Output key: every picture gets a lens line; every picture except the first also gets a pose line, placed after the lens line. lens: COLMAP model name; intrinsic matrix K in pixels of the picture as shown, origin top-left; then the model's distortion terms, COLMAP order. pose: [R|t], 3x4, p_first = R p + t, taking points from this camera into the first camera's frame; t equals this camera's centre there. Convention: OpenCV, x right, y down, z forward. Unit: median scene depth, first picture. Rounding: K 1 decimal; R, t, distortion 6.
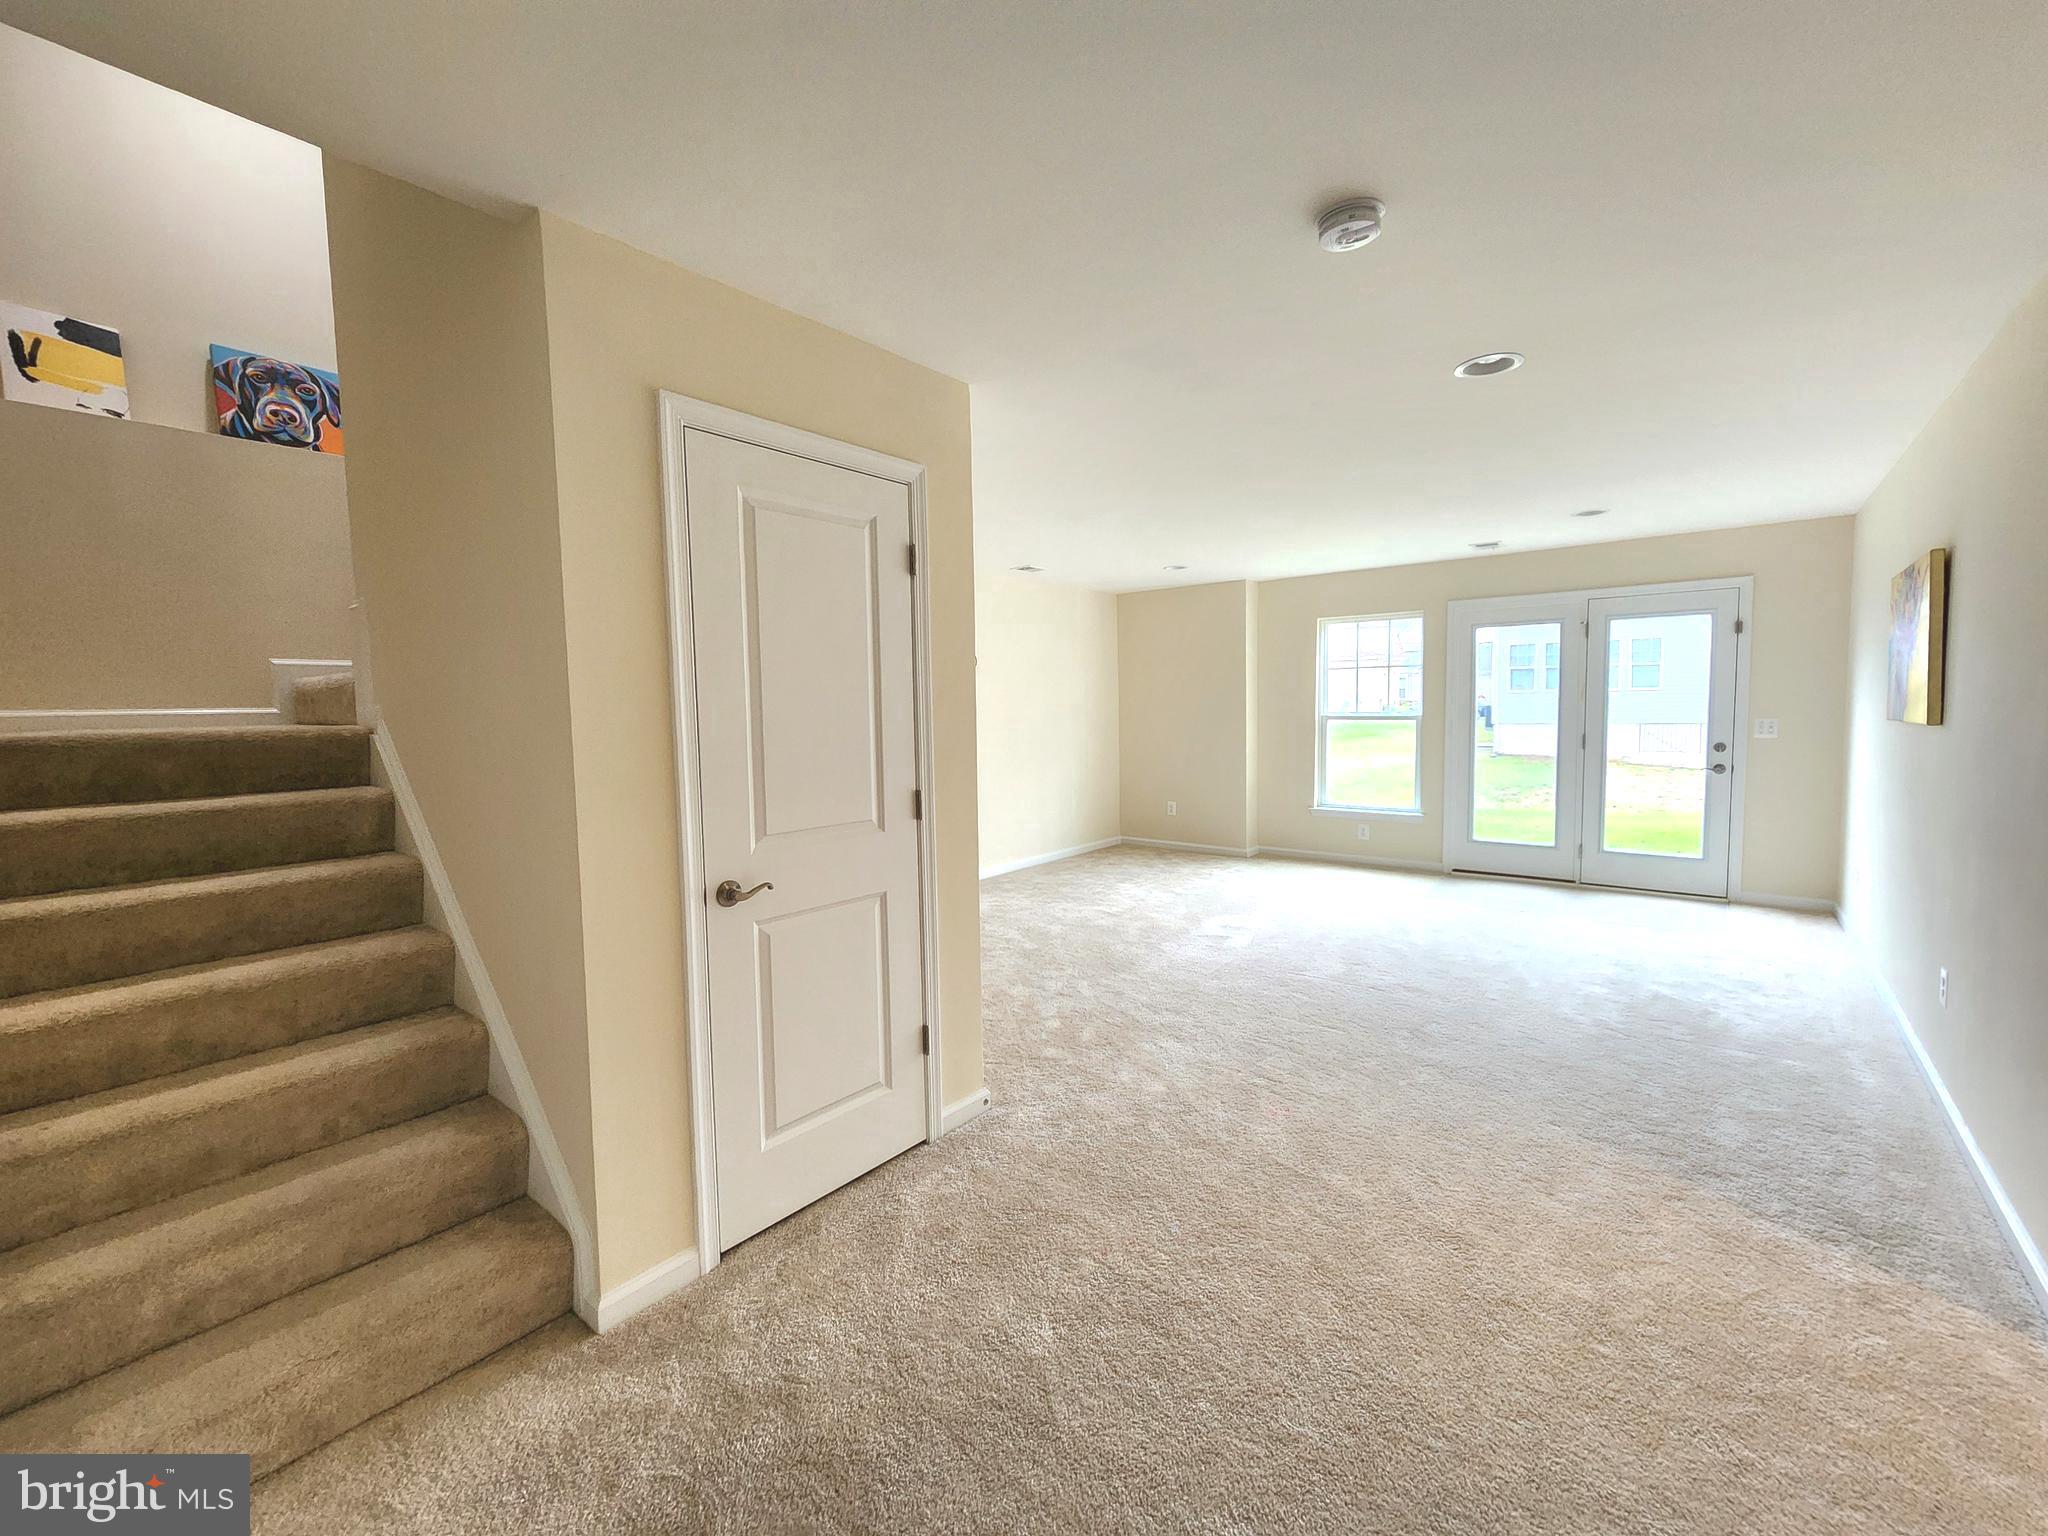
lens RADIAL K [[848.6, 0, 1027.6], [0, 848.6, 773.1], [0, 0, 1]] dist [-0.001603, -0.000226]
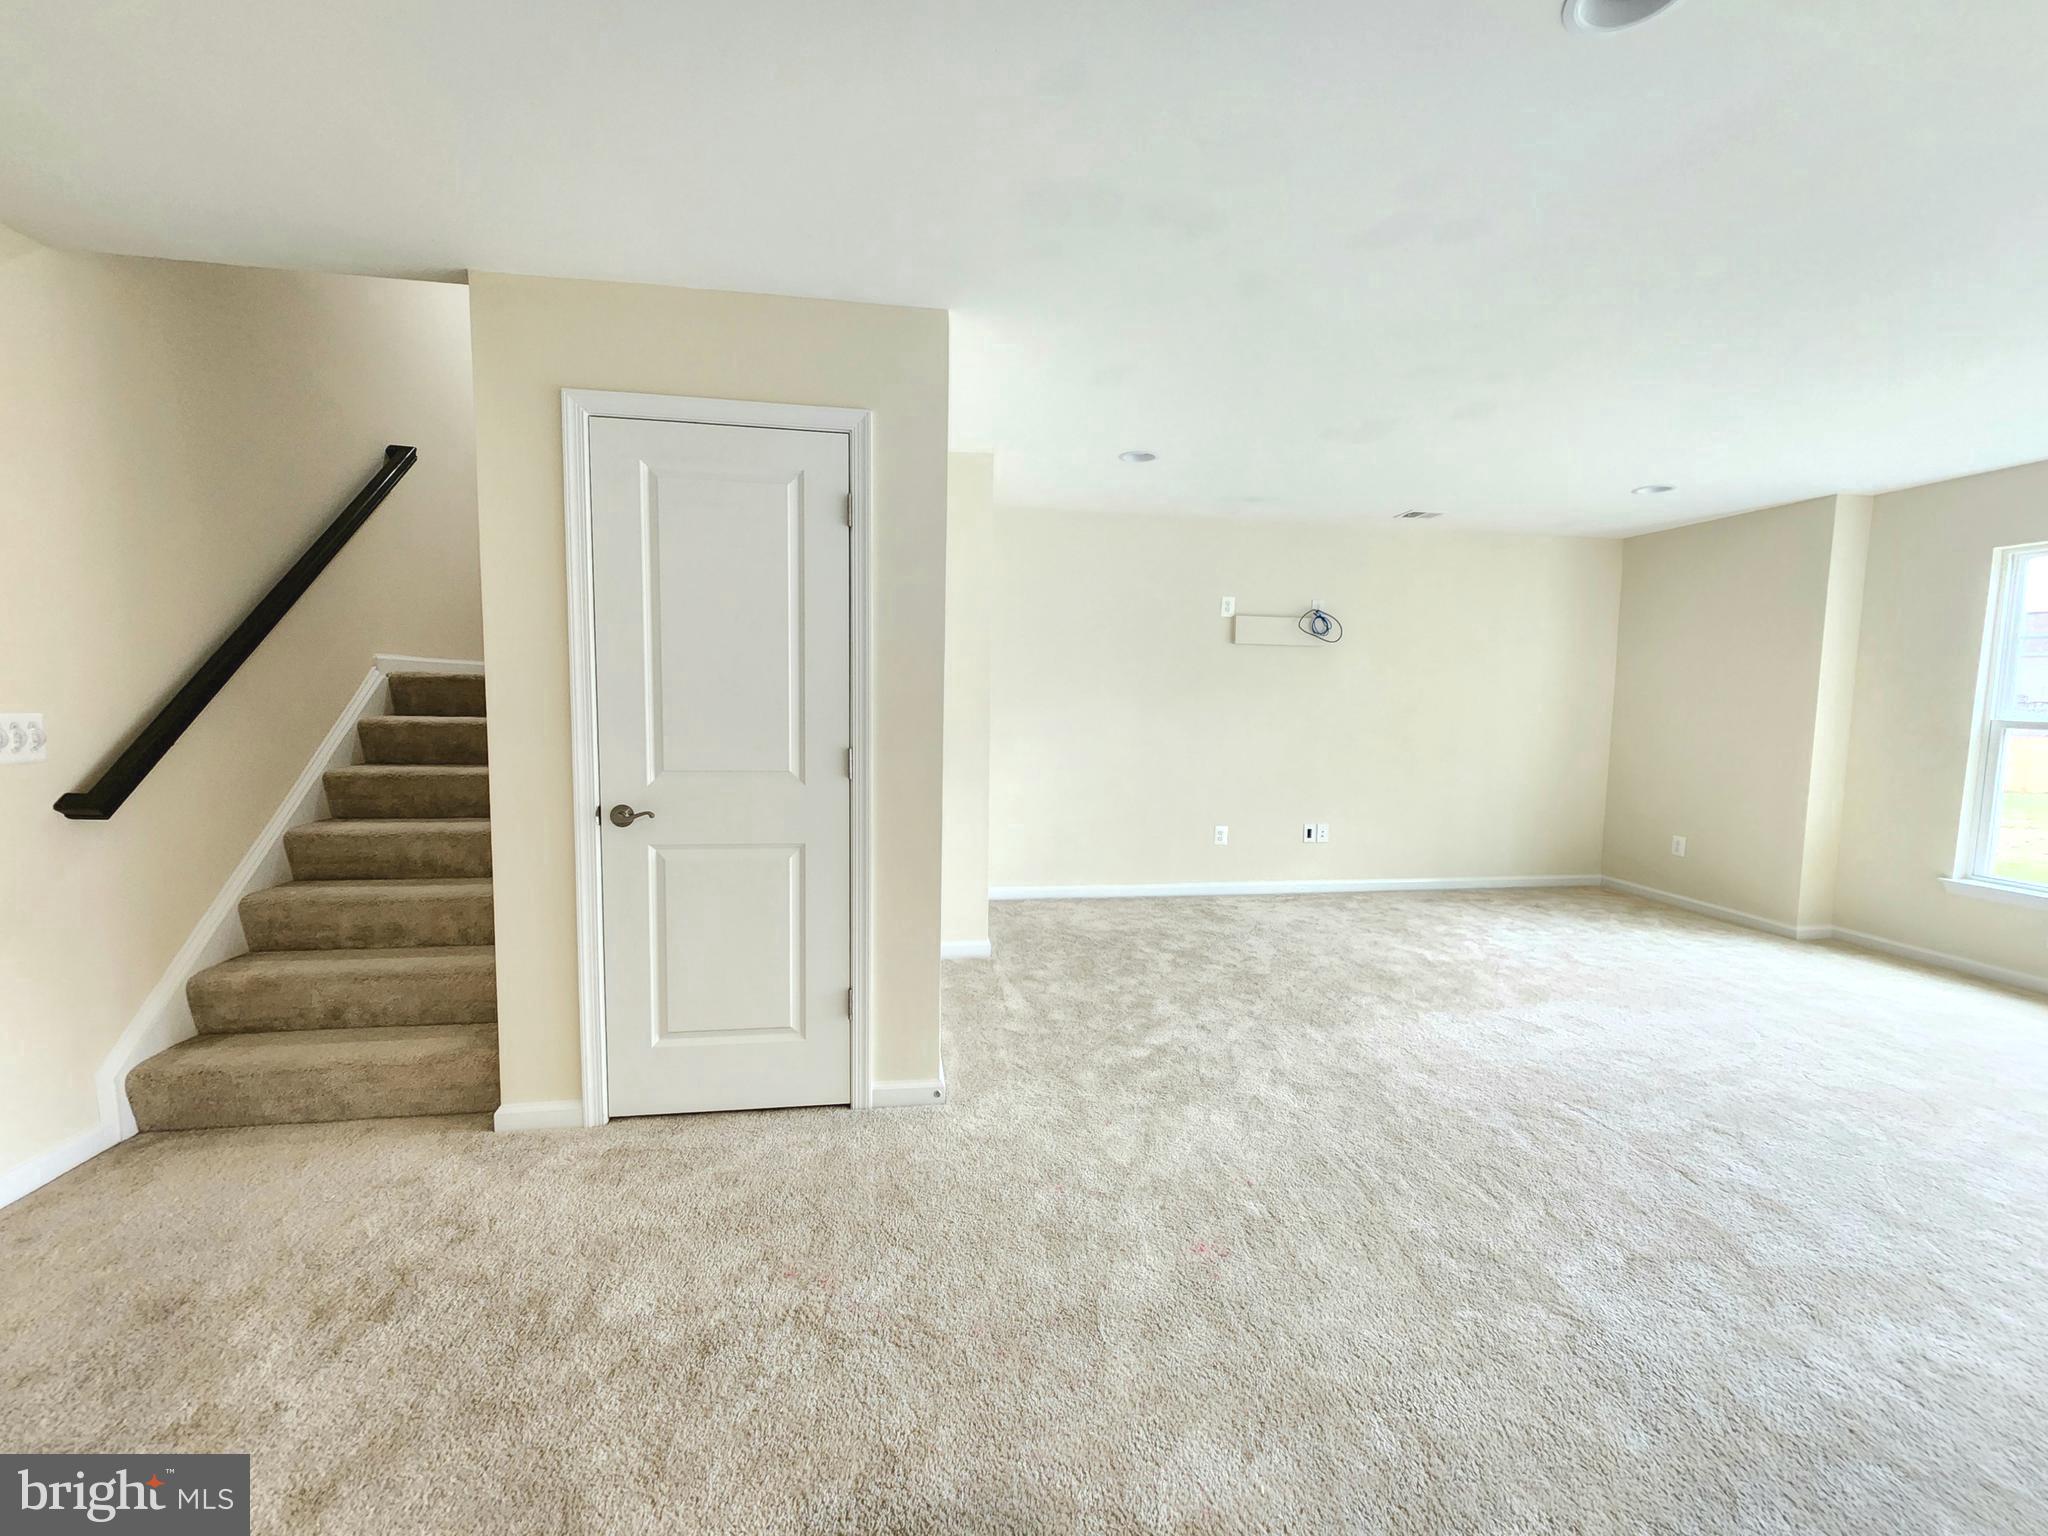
lens RADIAL K [[848.6, 0, 1027.2], [0, 848.6, 769.3], [0, 0, 1]] dist [-0.001603, -0.000226]
pose [[0.741967, 0.089824, -0.664391, 0.498732], [-0.084049, 0.995628, 0.040744, -0.008986], [0.665147, 0.025611, 0.746273, 0.301261]]
